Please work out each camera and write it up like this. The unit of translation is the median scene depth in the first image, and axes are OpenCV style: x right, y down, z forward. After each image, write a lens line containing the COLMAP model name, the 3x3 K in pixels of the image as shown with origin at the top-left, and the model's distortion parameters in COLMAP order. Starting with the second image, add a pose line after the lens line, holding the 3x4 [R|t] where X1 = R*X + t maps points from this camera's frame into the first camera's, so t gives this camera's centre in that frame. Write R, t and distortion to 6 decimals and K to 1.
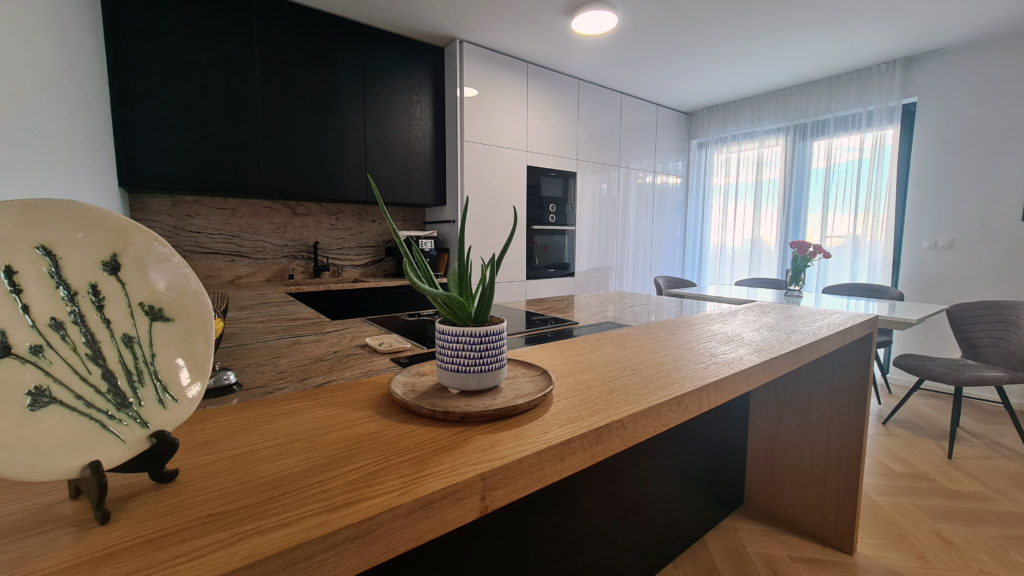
lens RADIAL K [[419.6, 0, 512.0], [0, 419.6, 288.0], [0, 0, 1]] dist [0.000933, 0.000121]
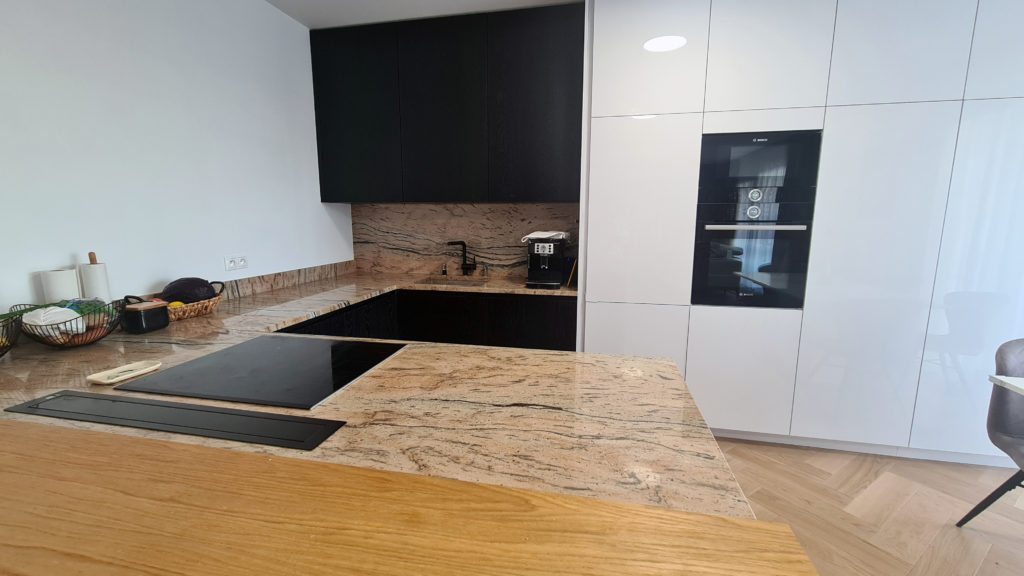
lens RADIAL K [[419.6, 0, 512.0], [0, 419.6, 288.0], [0, 0, 1]] dist [0.000933, 0.000121]
pose [[0.649697, 0.122566, -0.750248, 0.408535], [-0.086614, 0.992425, 0.087124, -0.093141], [0.755243, 0.008378, 0.655391, 0.386817]]
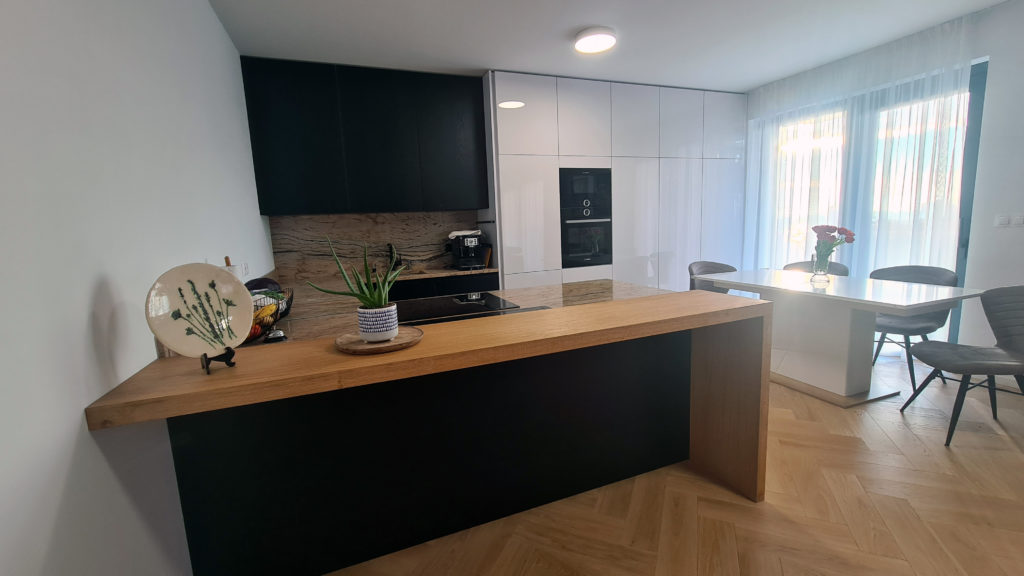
lens RADIAL K [[419.6, 0, 512.0], [0, 419.6, 288.0], [0, 0, 1]] dist [0.000933, 0.000121]
pose [[0.962844, -0.004823, -0.270014, 0.243683], [0.016457, 0.999030, 0.040841, -0.017111], [0.269555, -0.043768, 0.961990, -0.160143]]
